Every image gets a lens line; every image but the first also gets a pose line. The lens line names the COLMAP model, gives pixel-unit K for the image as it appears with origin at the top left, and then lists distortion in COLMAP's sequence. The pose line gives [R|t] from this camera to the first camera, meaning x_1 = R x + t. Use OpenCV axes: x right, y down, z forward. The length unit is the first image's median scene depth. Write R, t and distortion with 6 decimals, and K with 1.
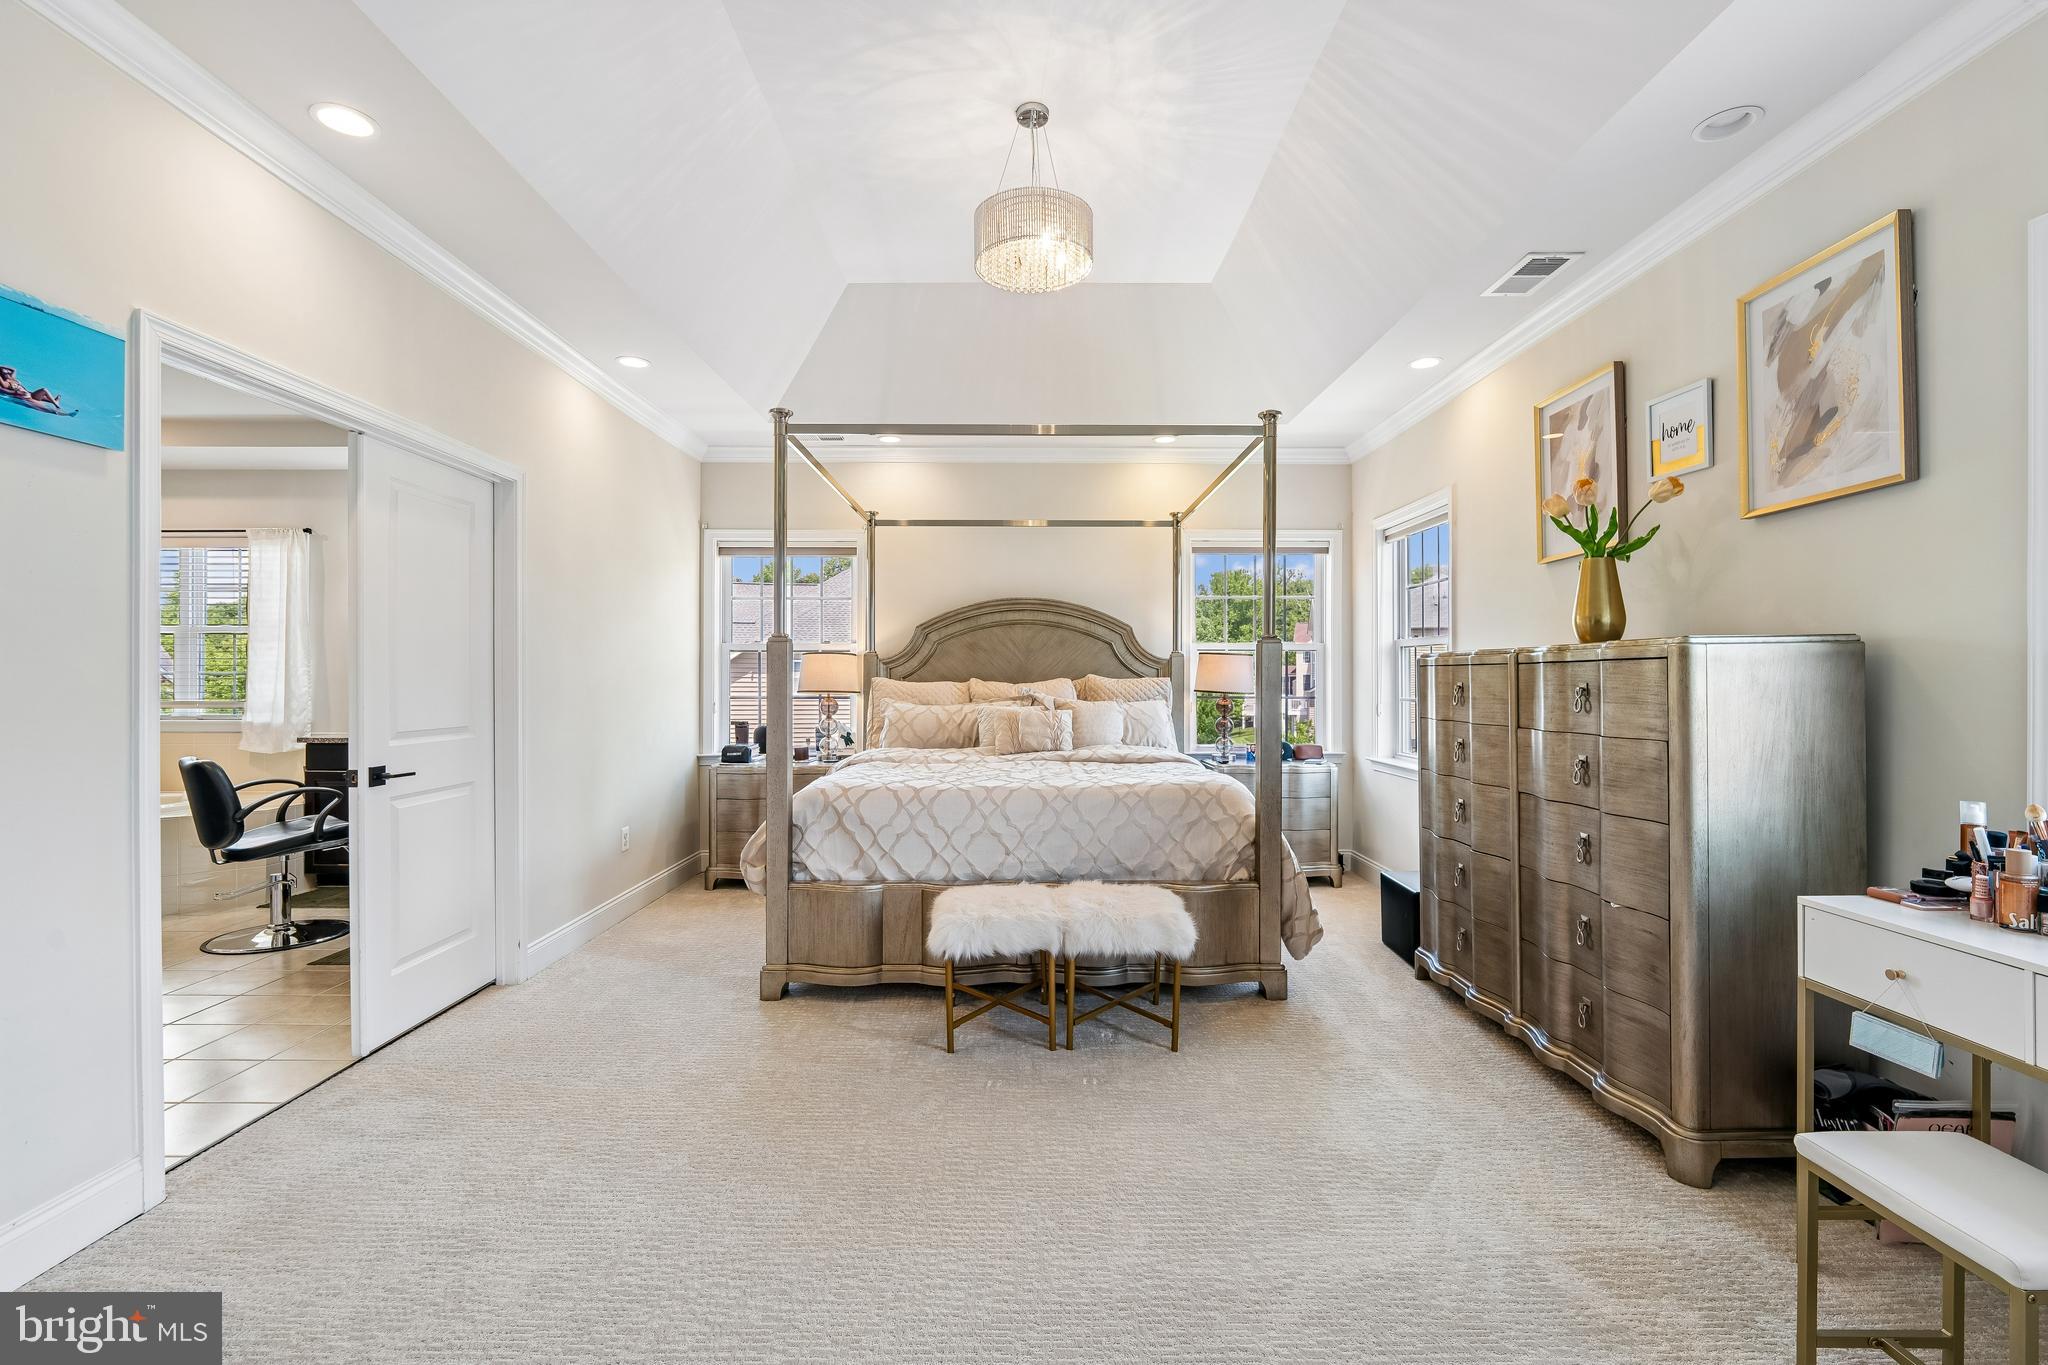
lens RADIAL K [[912.2, 0, 1022.6], [0, 912.2, 673.9], [0, 0, 1]] dist [-0.003146, -0.000222]
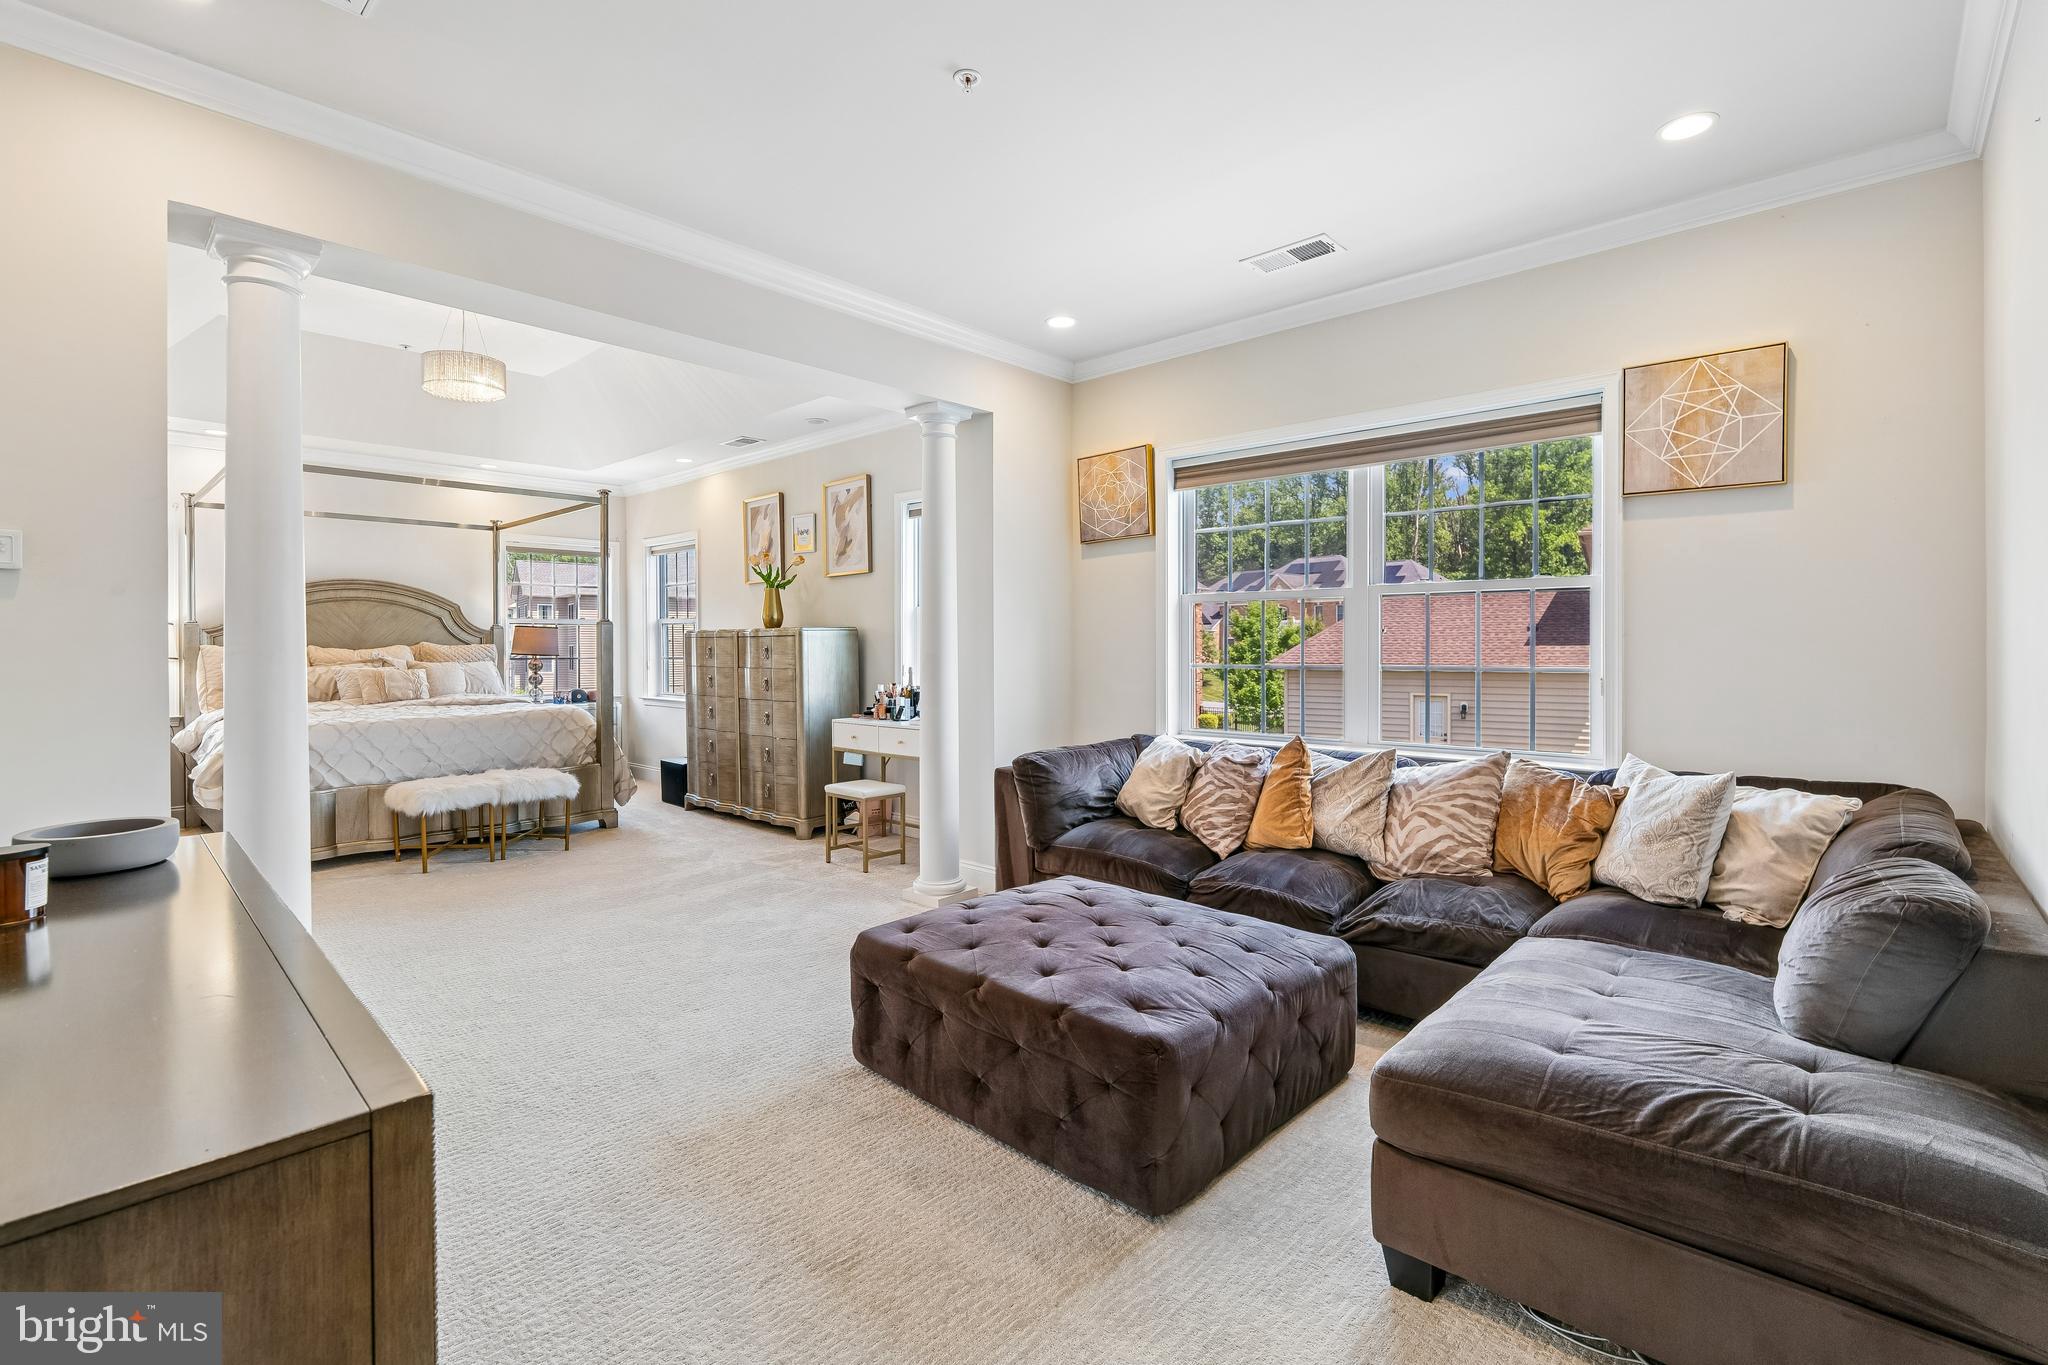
lens RADIAL K [[924.4, 0, 1040.7], [0, 924.4, 665.7], [0, 0, 1]] dist [-0.003677, -0.000147]
pose [[0.672785, -0.020223, 0.739561, -0.542951], [-0.000755, 0.999607, 0.028021, -0.005588], [-0.739837, -0.019411, 0.672506, -0.913742]]
